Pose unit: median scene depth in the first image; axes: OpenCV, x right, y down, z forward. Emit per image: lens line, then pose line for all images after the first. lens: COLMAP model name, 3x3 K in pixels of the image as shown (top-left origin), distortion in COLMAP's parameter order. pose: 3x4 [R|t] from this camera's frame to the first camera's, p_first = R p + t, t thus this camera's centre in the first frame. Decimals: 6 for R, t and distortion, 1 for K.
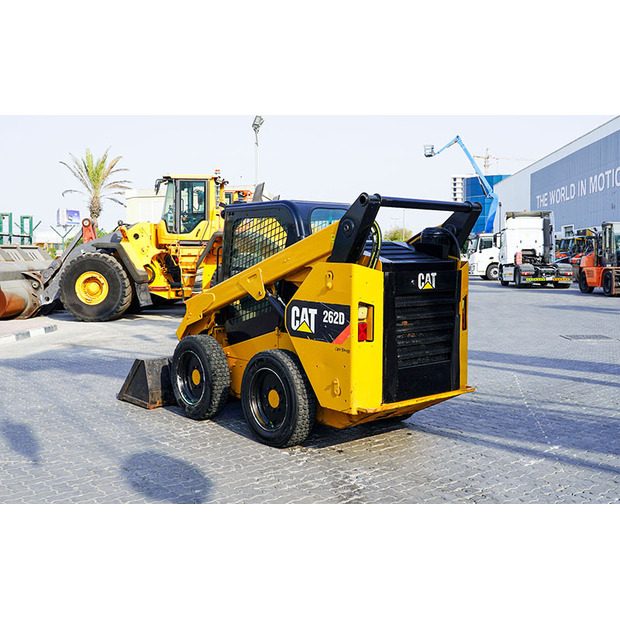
lens RADIAL K [[706.4, 0, 309.8], [0, 706.4, 281.9], [0, 0, 1]] dist [0.001193, 0.002235]
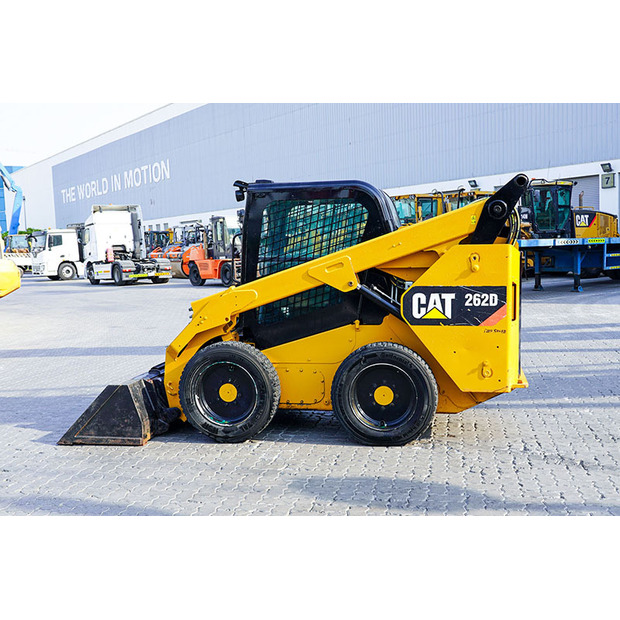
lens RADIAL K [[741.9, 0, 310.0], [0, 741.9, 310.0], [0, 0, 1]] dist [-0.001098, -0.005281]
pose [[0.775383, -0.079890, 0.626418, -0.138995], [0.056269, 0.996760, 0.057472, -0.001513], [-0.628979, -0.009315, 0.777366, 0.058663]]
